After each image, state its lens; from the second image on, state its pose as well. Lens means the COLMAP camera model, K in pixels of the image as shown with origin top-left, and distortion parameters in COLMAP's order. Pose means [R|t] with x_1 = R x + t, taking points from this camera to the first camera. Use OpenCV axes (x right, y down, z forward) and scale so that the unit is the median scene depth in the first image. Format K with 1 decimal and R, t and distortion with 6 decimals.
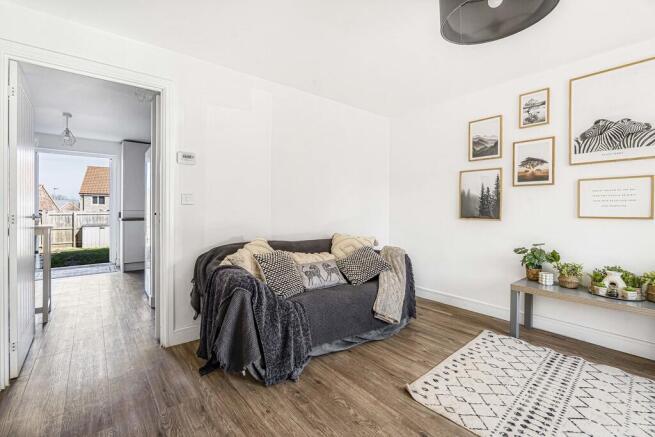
lens RADIAL K [[290.1, 0, 325.9], [0, 290.1, 211.3], [0, 0, 1]] dist [-0.000052, 0.000127]
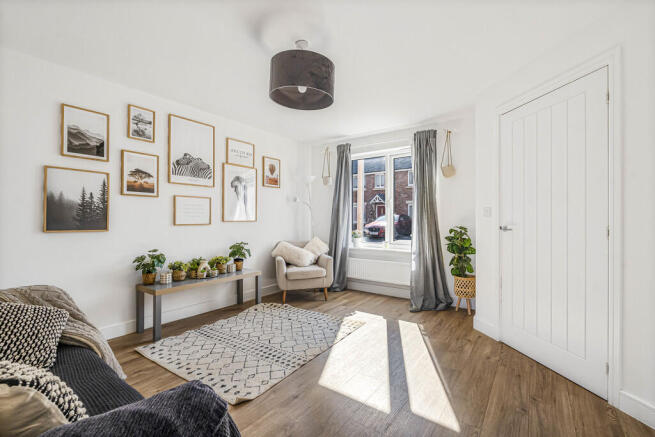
lens RADIAL K [[287.0, 0, 327.5], [0, 287.0, 218.5], [0, 0, 1]] dist [-0.000664, 0.000054]
pose [[-0.250981, -0.001755, 0.967990, -0.480156], [0.006908, 0.999970, 0.003604, -0.006459], [-0.967967, 0.007591, -0.250962, 0.617890]]
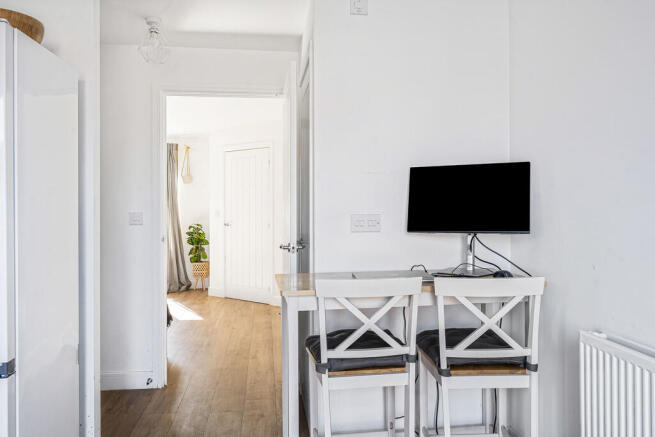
lens RADIAL K [[495.7, 0, 327.9], [0, 495.7, 208.8], [0, 0, 1]] dist [0.002398, 0.001076]
pose [[-0.844566, -0.000121, 0.535451, -1.532068], [0.003887, 0.999972, 0.006358, -0.062517], [-0.535437, 0.007451, -0.844542, 1.710730]]
